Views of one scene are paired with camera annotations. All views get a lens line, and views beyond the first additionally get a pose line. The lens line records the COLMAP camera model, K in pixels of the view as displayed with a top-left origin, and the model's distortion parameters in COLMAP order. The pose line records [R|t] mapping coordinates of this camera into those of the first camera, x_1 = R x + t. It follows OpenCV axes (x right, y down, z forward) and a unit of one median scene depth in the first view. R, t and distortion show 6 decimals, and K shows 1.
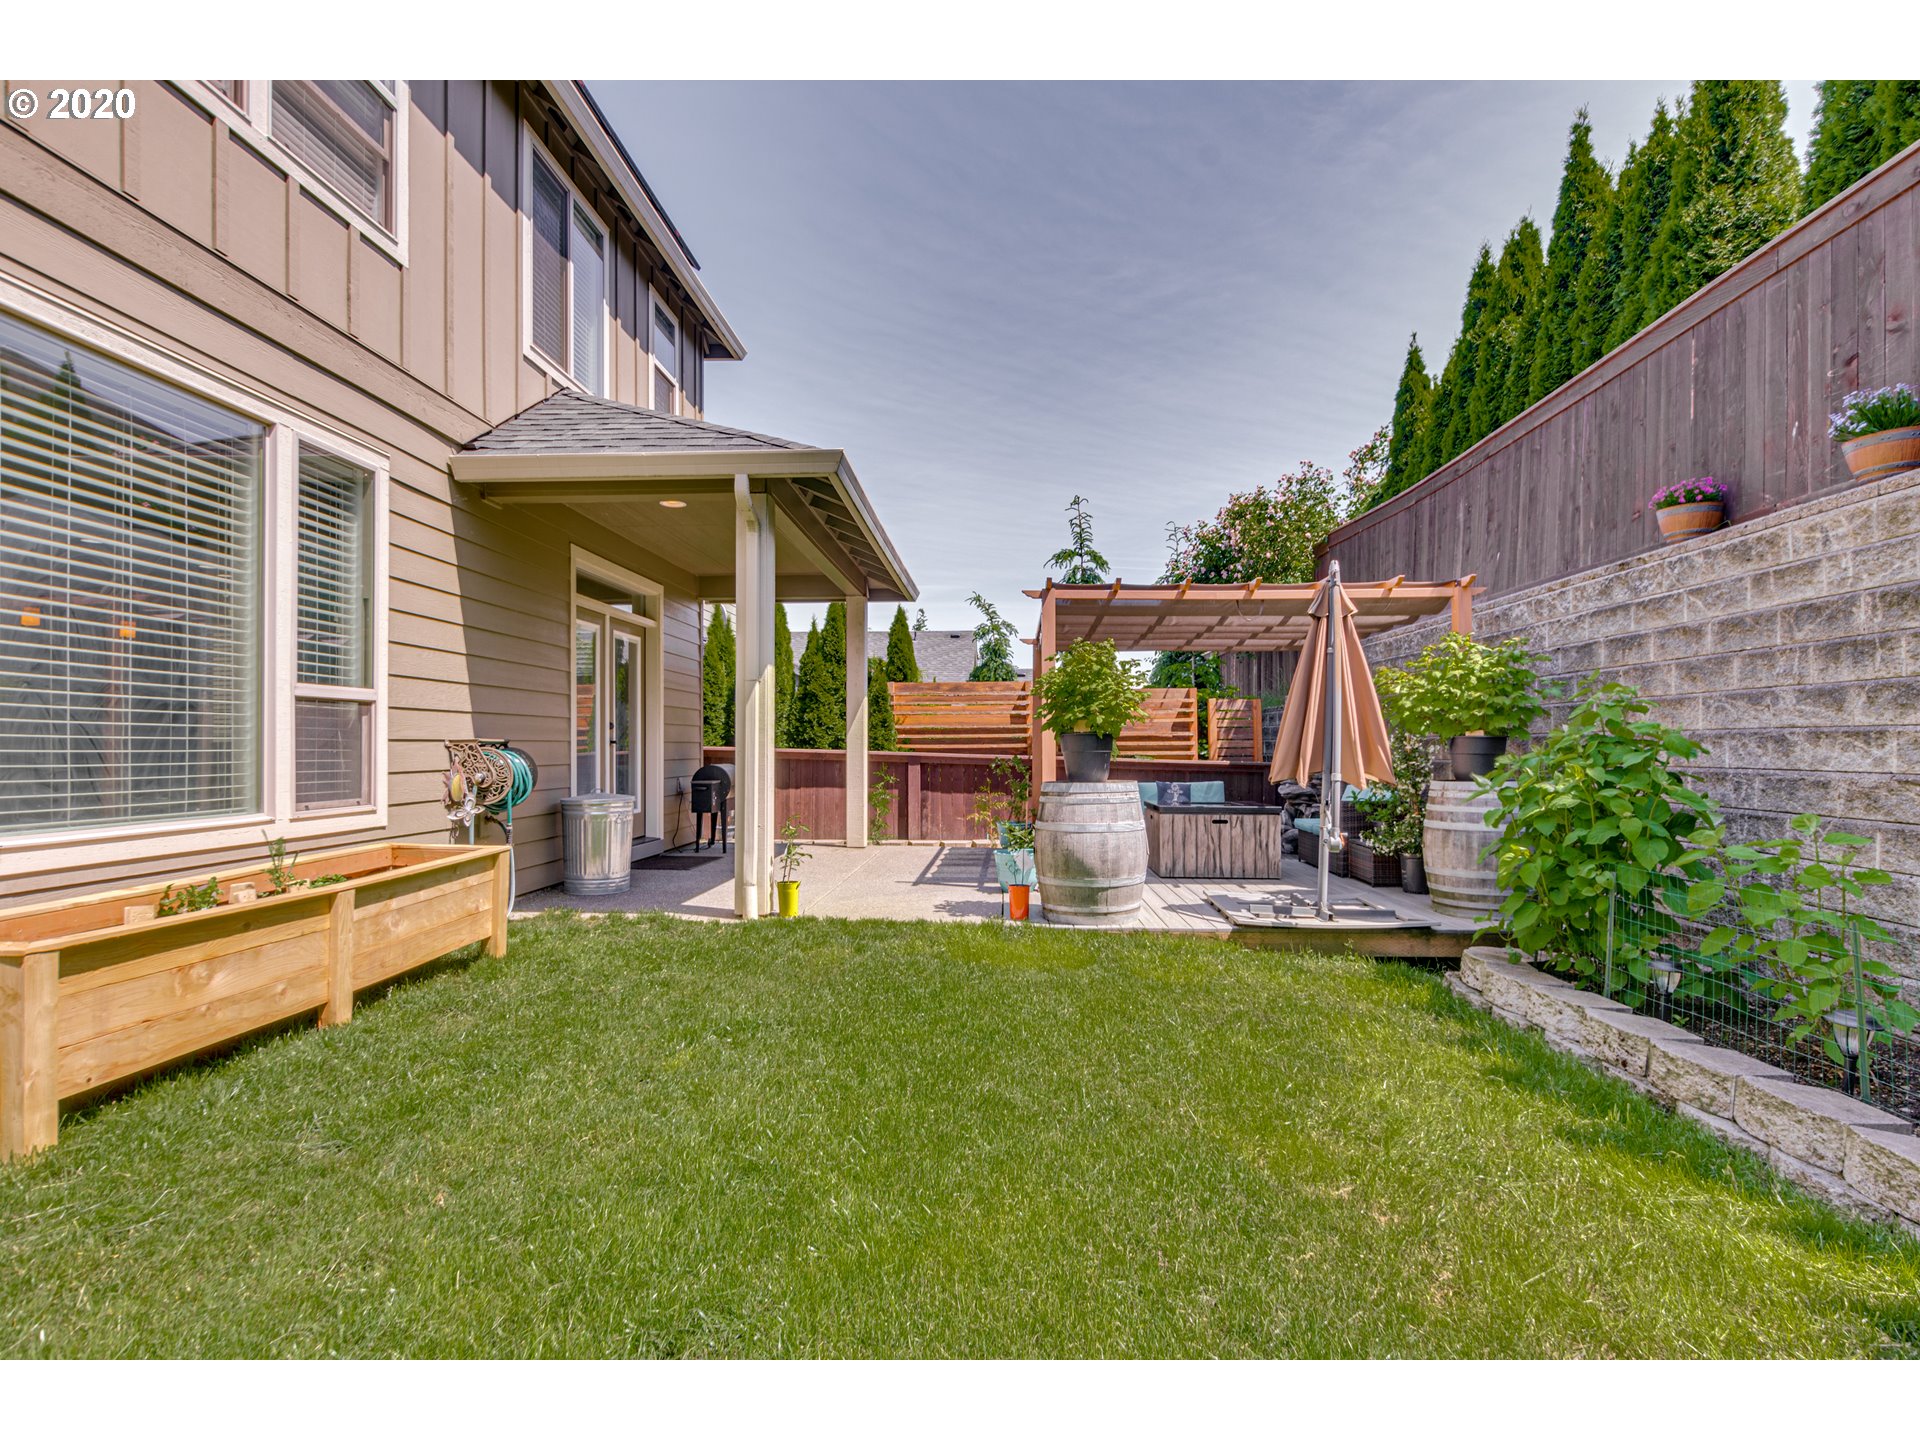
lens RADIAL K [[933.8, 0, 971.1], [0, 933.8, 740.3], [0, 0, 1]] dist [0.000266, -0.000438]
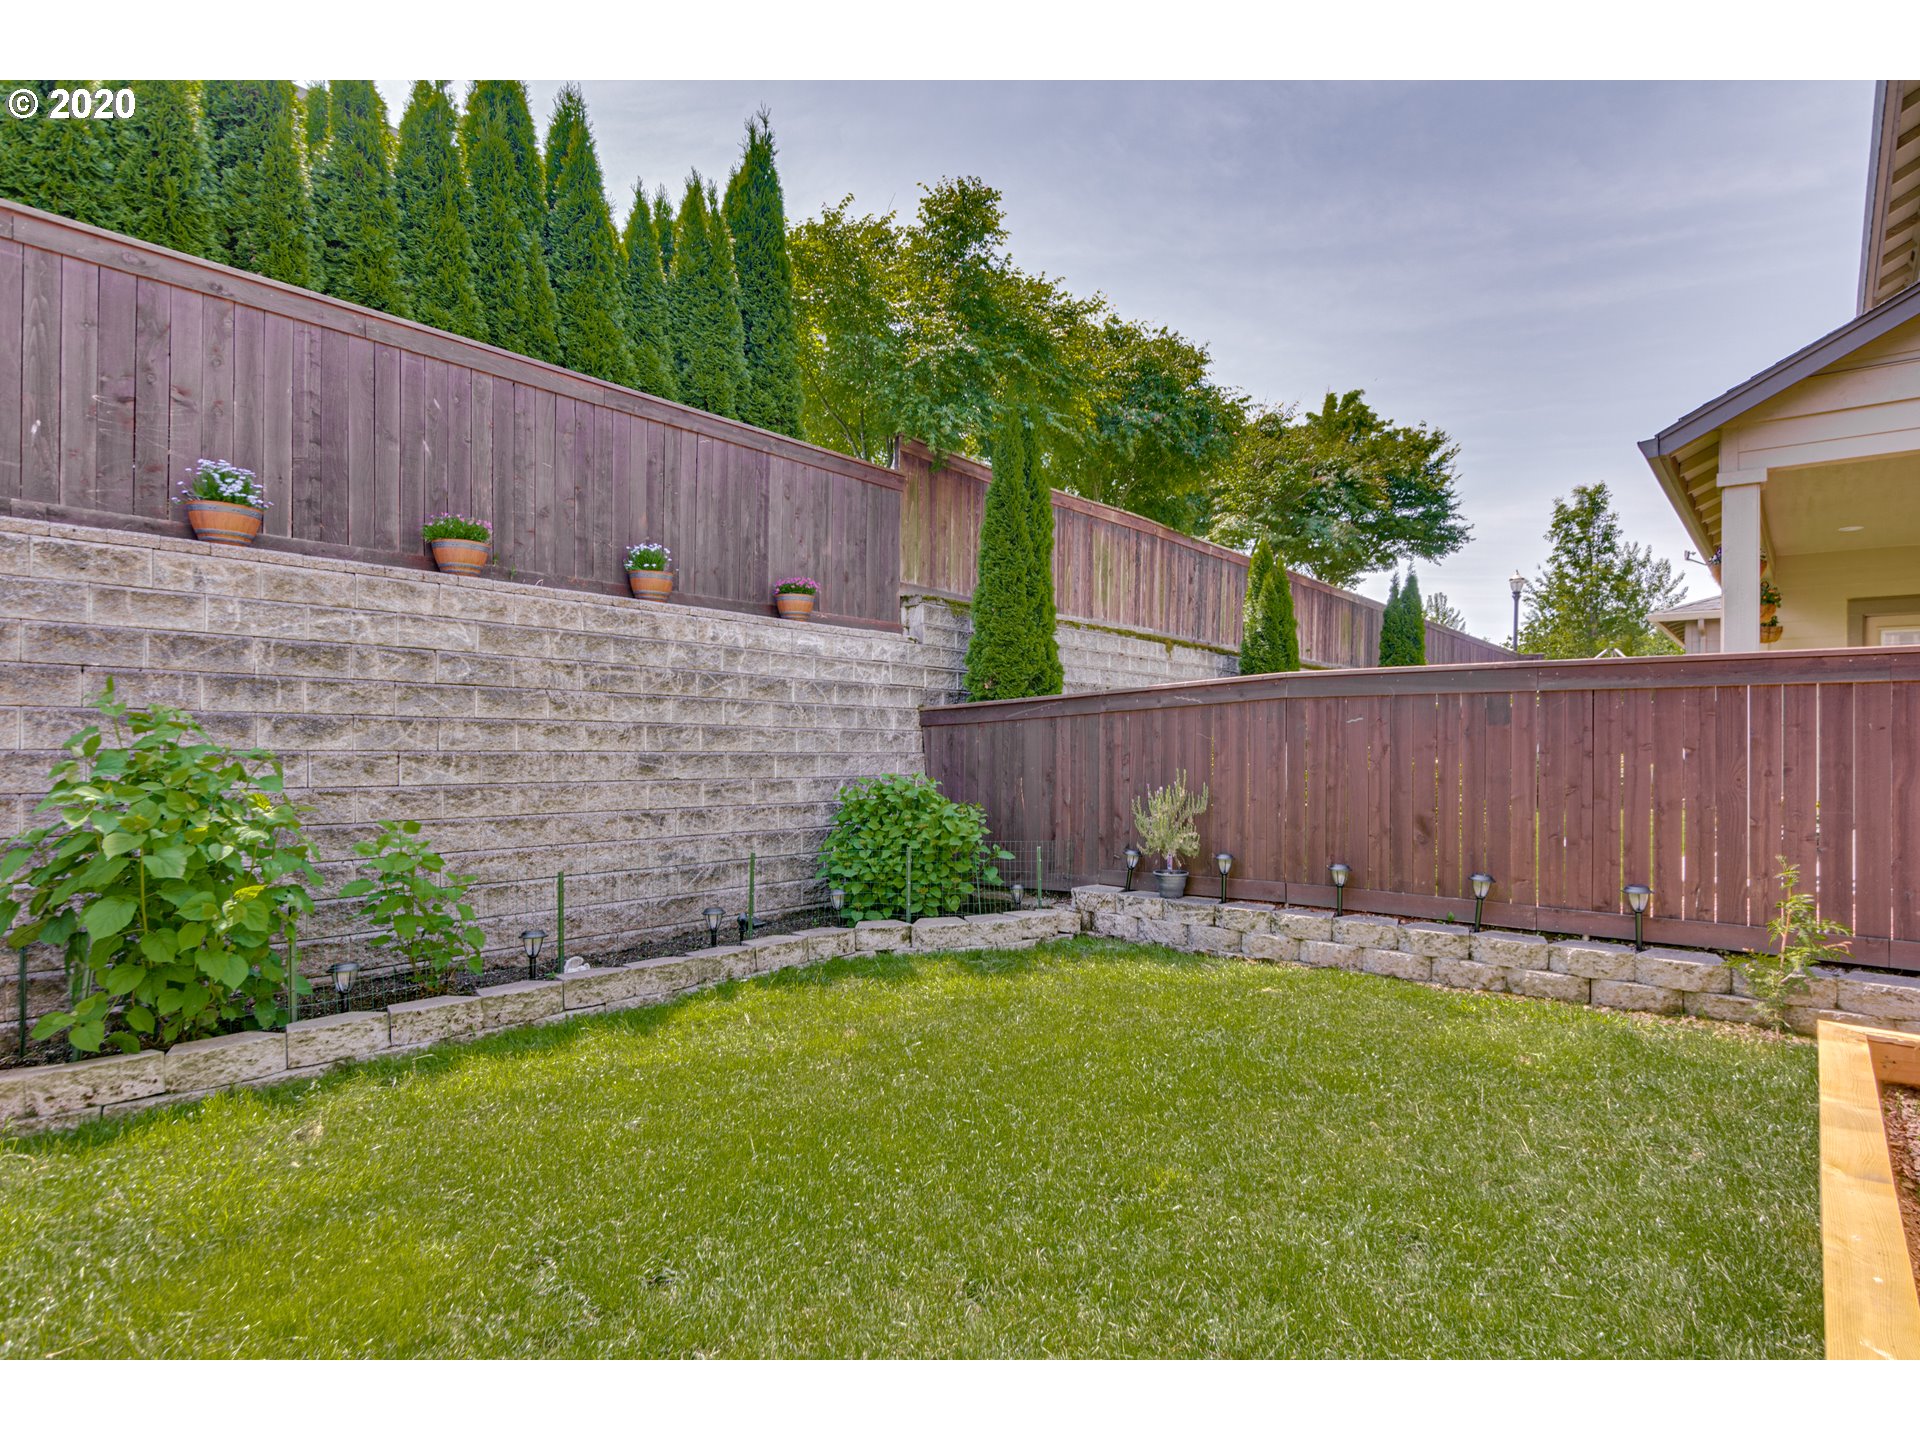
lens RADIAL K [[933.8, 0, 971.1], [0, 933.8, 740.3], [0, 0, 1]] dist [0.000266, -0.000438]
pose [[-0.778693, -0.002757, 0.627399, -0.488681], [-0.014862, 0.999791, -0.014052, -0.022976], [-0.627229, -0.020266, -0.778571, 1.273064]]
